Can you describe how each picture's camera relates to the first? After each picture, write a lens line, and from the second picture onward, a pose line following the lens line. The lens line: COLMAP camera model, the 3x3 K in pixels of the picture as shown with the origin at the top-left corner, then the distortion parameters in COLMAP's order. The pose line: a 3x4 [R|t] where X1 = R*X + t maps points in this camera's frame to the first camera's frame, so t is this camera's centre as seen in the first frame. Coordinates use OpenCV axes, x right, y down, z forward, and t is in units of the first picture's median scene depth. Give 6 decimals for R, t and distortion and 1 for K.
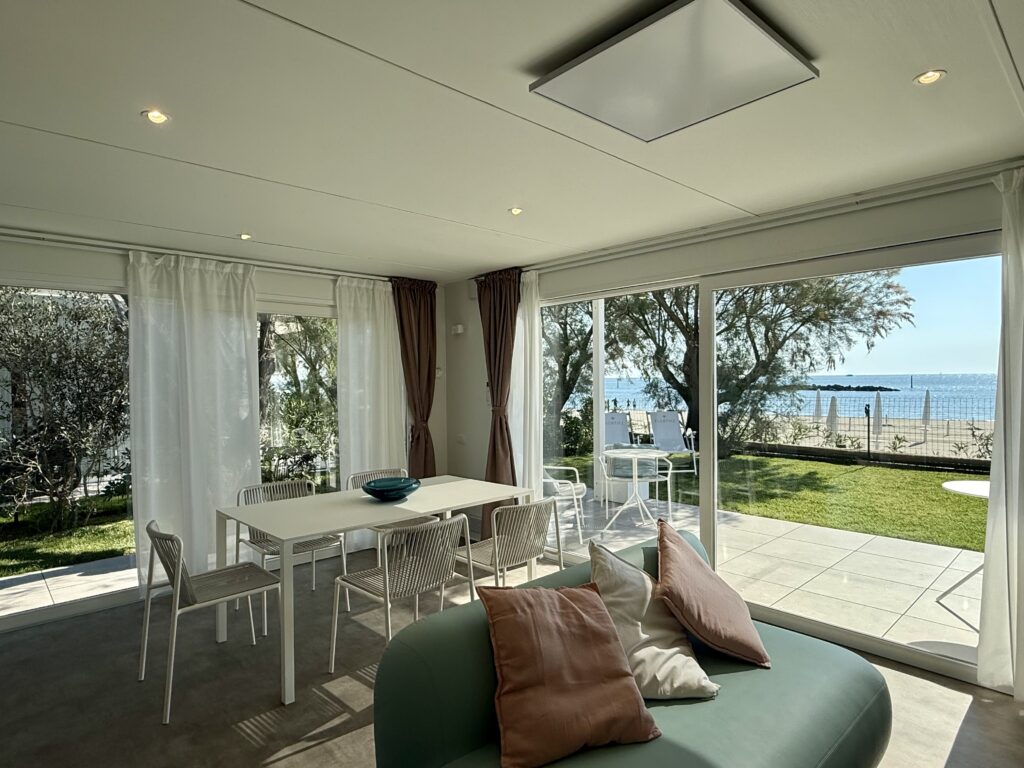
lens RADIAL K [[578.6, 0, 512.0], [0, 578.6, 384.0], [0, 0, 1]] dist [0.000082, -0.000314]
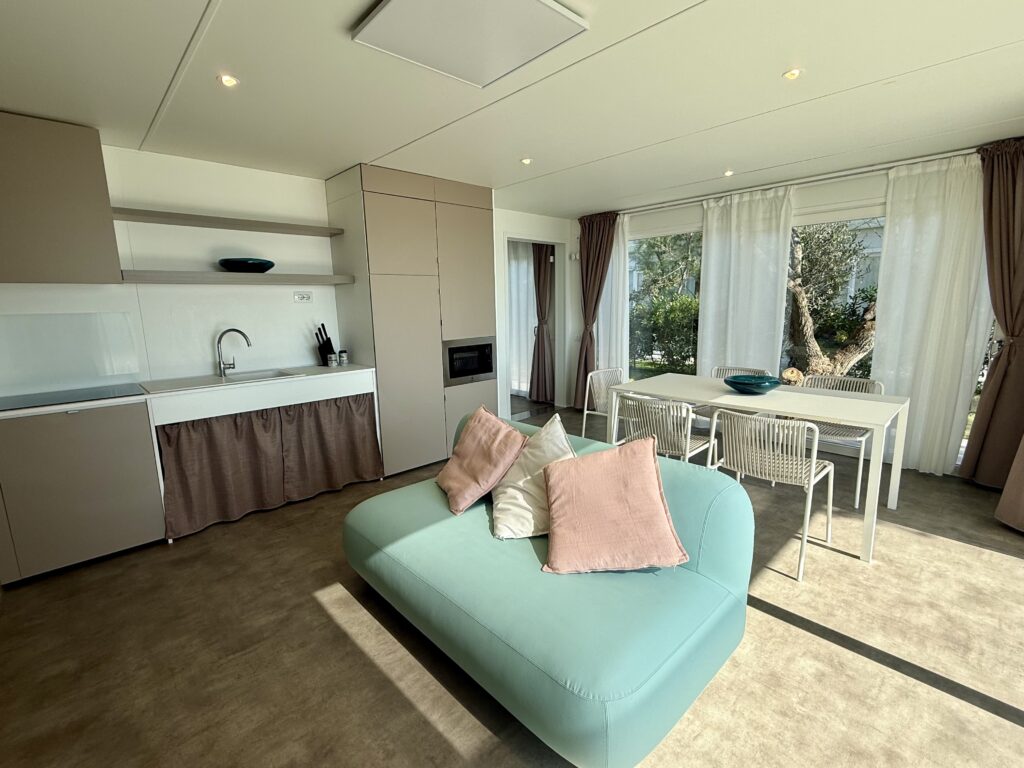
lens RADIAL K [[472.8, 0, 512.0], [0, 472.8, 384.0], [0, 0, 1]] dist [0.001481, 0.000020]
pose [[0.003516, 0.192693, -0.981253, 0.576559], [0.021444, 0.981019, 0.192724, -0.008171], [0.999764, -0.021720, -0.000683, 0.439637]]
